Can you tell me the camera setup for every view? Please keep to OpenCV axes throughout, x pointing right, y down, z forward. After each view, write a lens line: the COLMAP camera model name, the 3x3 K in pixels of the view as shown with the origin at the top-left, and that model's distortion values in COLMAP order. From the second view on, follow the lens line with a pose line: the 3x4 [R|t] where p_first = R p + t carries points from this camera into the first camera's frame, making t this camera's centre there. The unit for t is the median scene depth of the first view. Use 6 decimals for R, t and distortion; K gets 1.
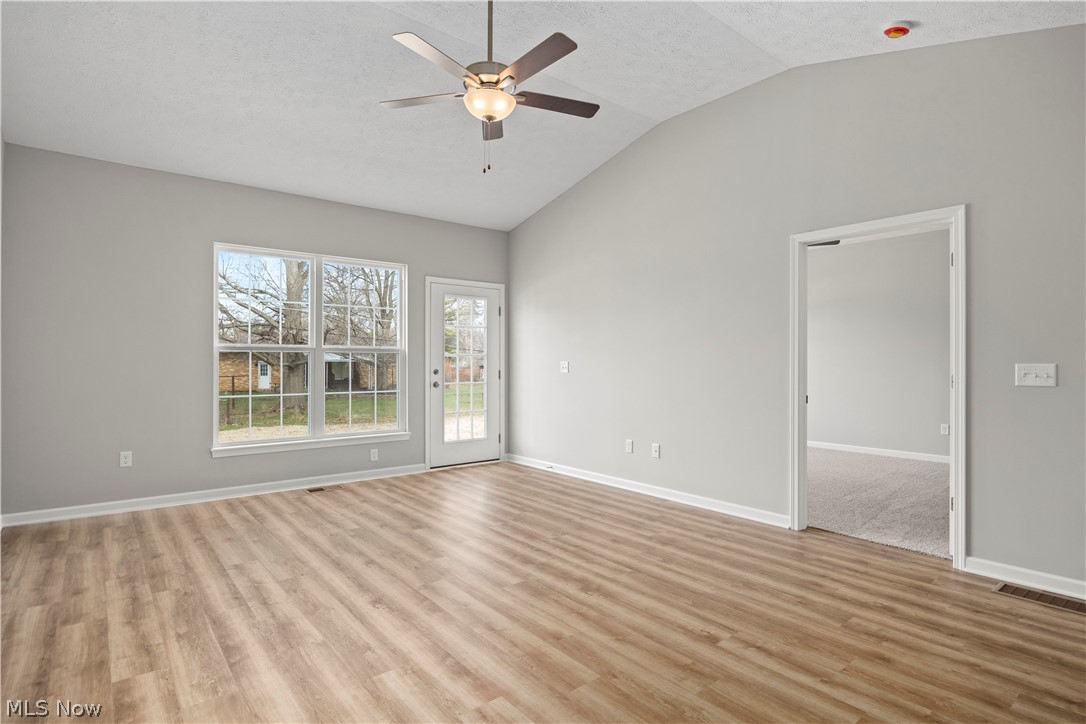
lens RADIAL K [[558.2, 0, 545.6], [0, 558.2, 359.3], [0, 0, 1]] dist [-0.012548, -0.000365]
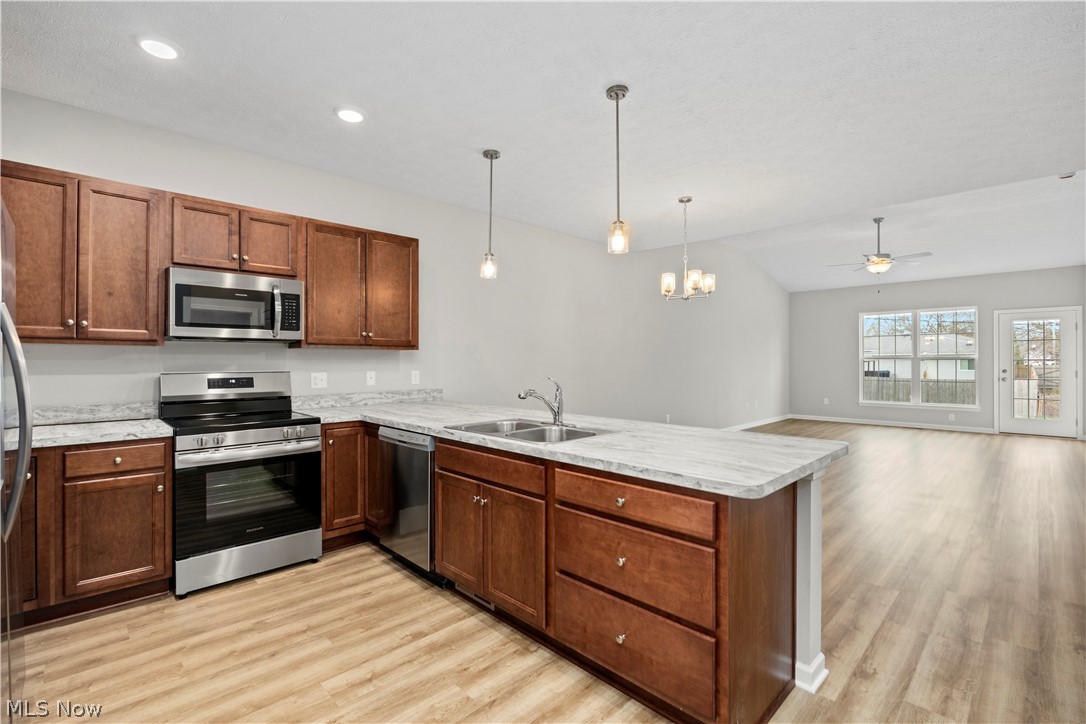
lens RADIAL K [[485.6, 0, 544.6], [0, 485.6, 360.1], [0, 0, 1]] dist [-0.015137, 0.000566]
pose [[0.087528, -0.002389, -0.996159, 1.989608], [0.007666, 0.999969, -0.001724, -0.030439], [0.996133, -0.007485, 0.087543, -0.766703]]
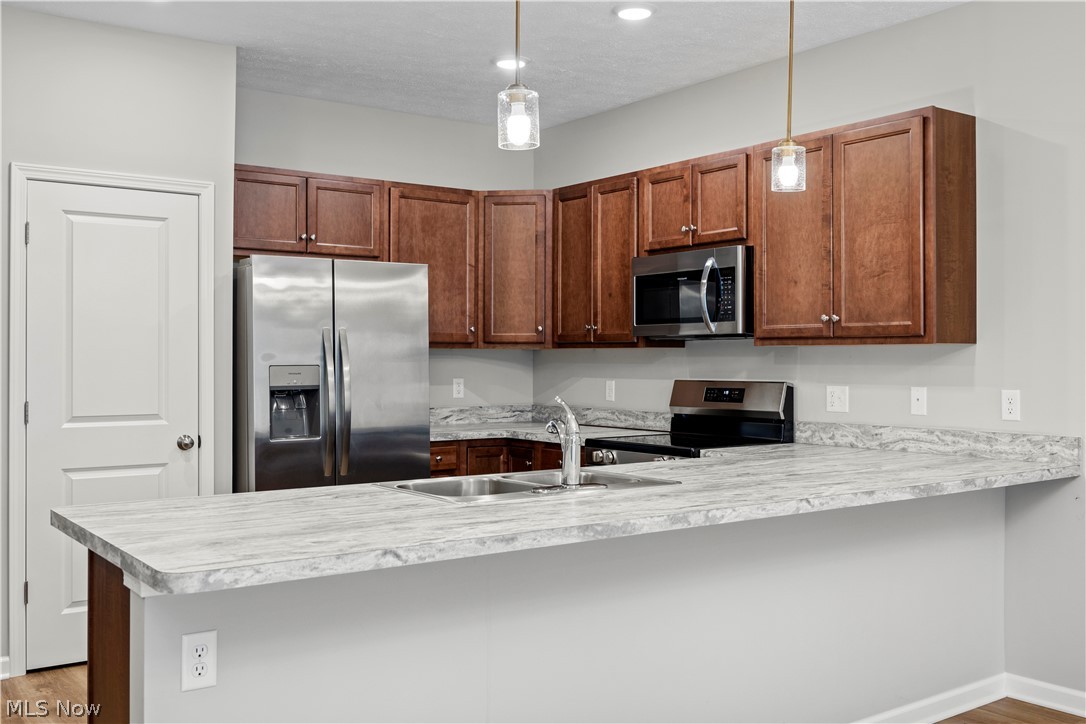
lens RADIAL K [[1064.1, 0, 565.7], [0, 1064.1, 360.4], [0, 0, 1]] dist [-0.011187, -0.001283]
pose [[-0.998510, -0.003334, 0.054463, 1.069711], [-0.003832, 0.999952, -0.009053, -0.027139], [-0.054430, -0.009248, -0.998475, 0.337104]]
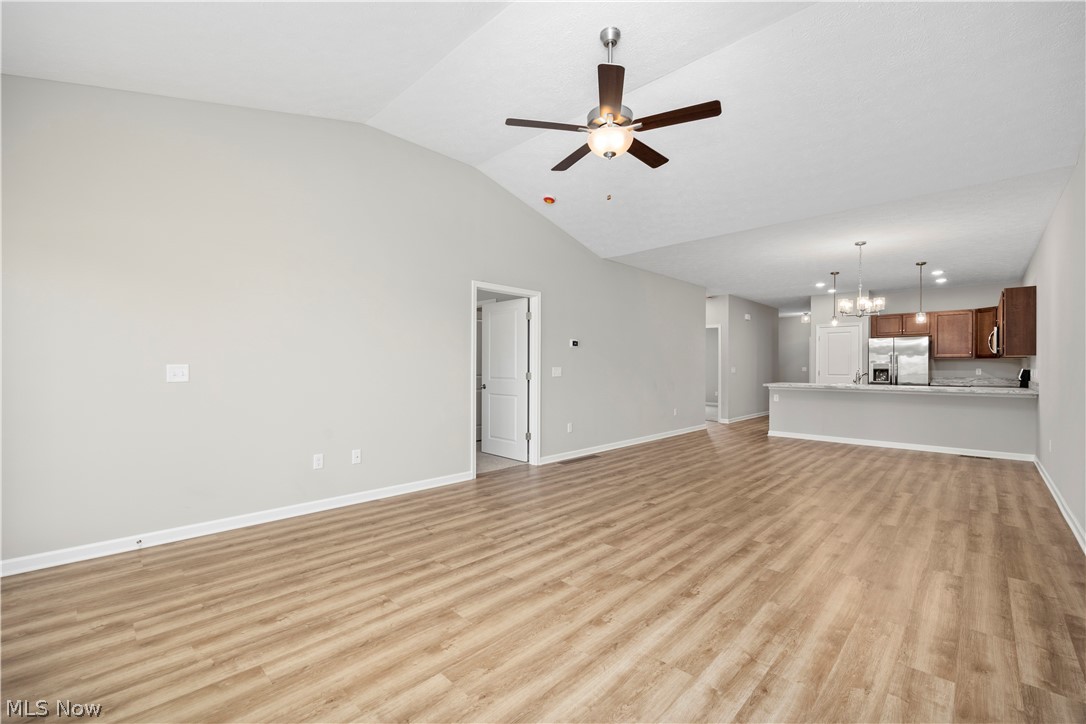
lens RADIAL K [[454.4, 0, 543.0], [0, 454.4, 362.0], [0, 0, 1]] dist [-0.010126, -0.000001]
pose [[-0.116238, 0.006722, 0.993199, -0.997750], [-0.010409, 0.999914, -0.007985, 0.001362], [-0.993167, -0.011267, -0.116158, 1.216556]]
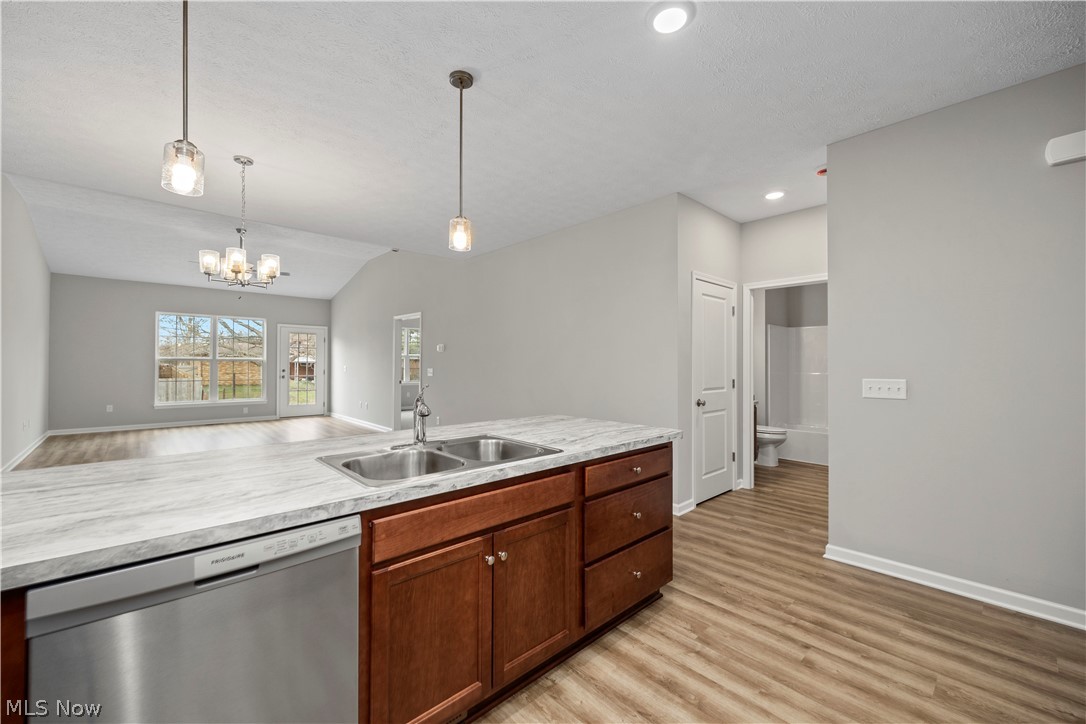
lens RADIAL K [[438.2, 0, 545.4], [0, 438.2, 359.1], [0, 0, 1]] dist [0.001648, 0.000066]
pose [[0.997700, 0.004323, 0.067642, 1.262265], [-0.004088, 0.999985, -0.003613, -0.034021], [-0.067656, 0.003328, 0.997703, -1.285351]]
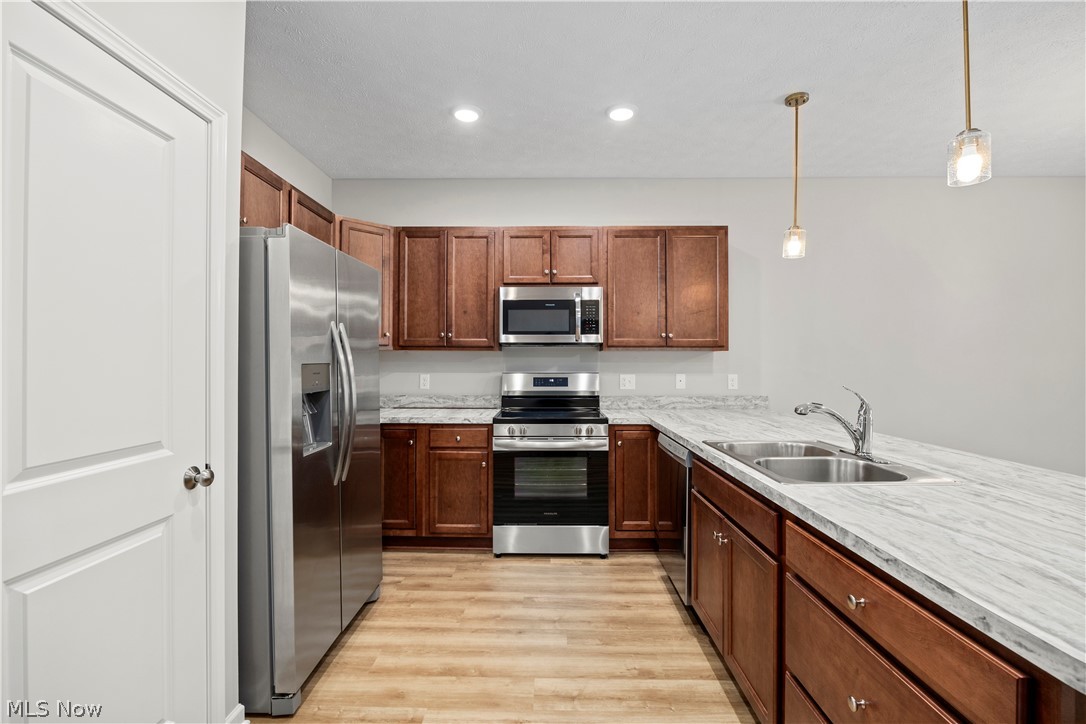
lens RADIAL K [[485.6, 0, 544.6], [0, 485.6, 360.1], [0, 0, 1]] dist [-0.015137, 0.000566]
pose [[-0.646691, -0.005936, -0.762729, 1.827837], [0.004269, 0.999926, -0.011401, -0.028749], [0.762740, -0.010629, -0.646618, -0.582350]]
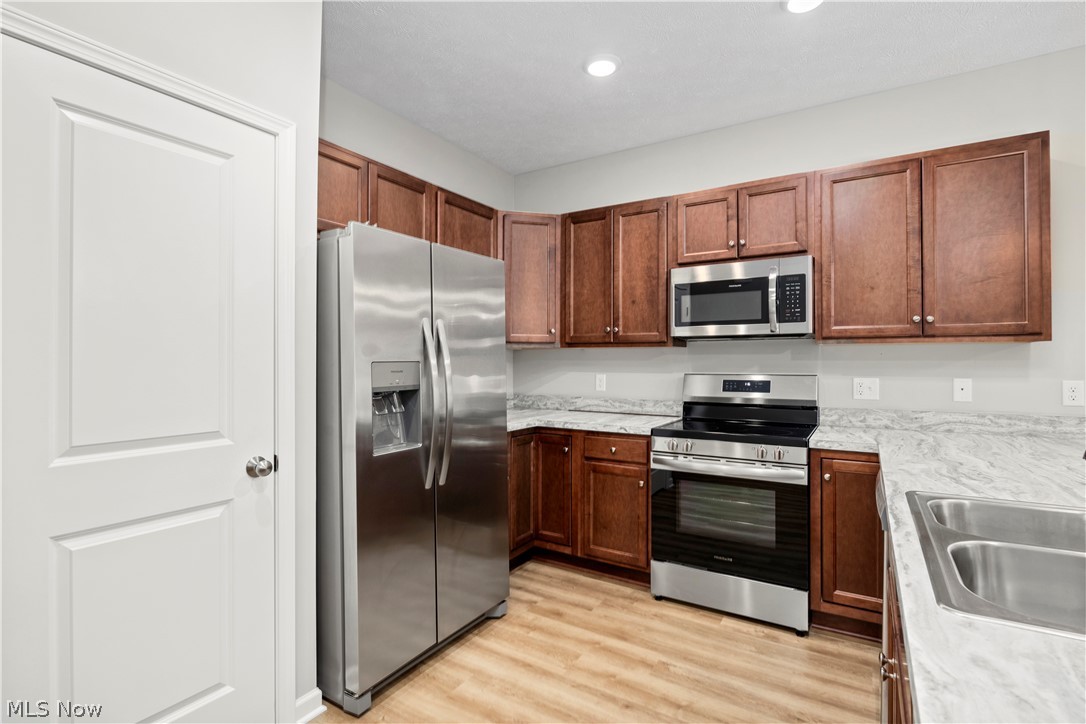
lens RADIAL K [[514.0, 0, 546.2], [0, 514.0, 359.0], [0, 0, 1]] dist [-0.014990, 0.000654]
pose [[-0.949079, -0.003911, -0.315013, 1.574328], [0.000707, 0.999894, -0.014542, -0.026331], [0.315037, -0.014024, -0.948976, -0.541166]]
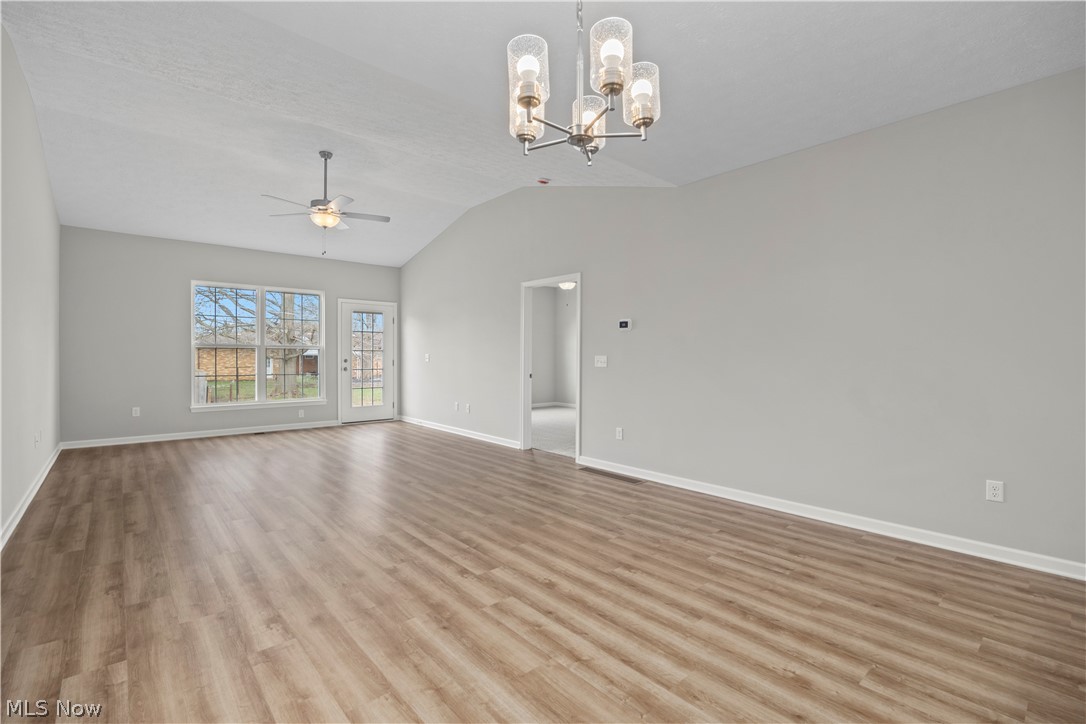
lens RADIAL K [[485.6, 0, 544.6], [0, 485.6, 360.1], [0, 0, 1]] dist [-0.015137, 0.000566]
pose [[0.999199, 0.002081, 0.039969, 0.578503], [-0.002678, 0.999886, 0.014891, -0.001855], [-0.039934, -0.014986, 0.999090, -0.688206]]
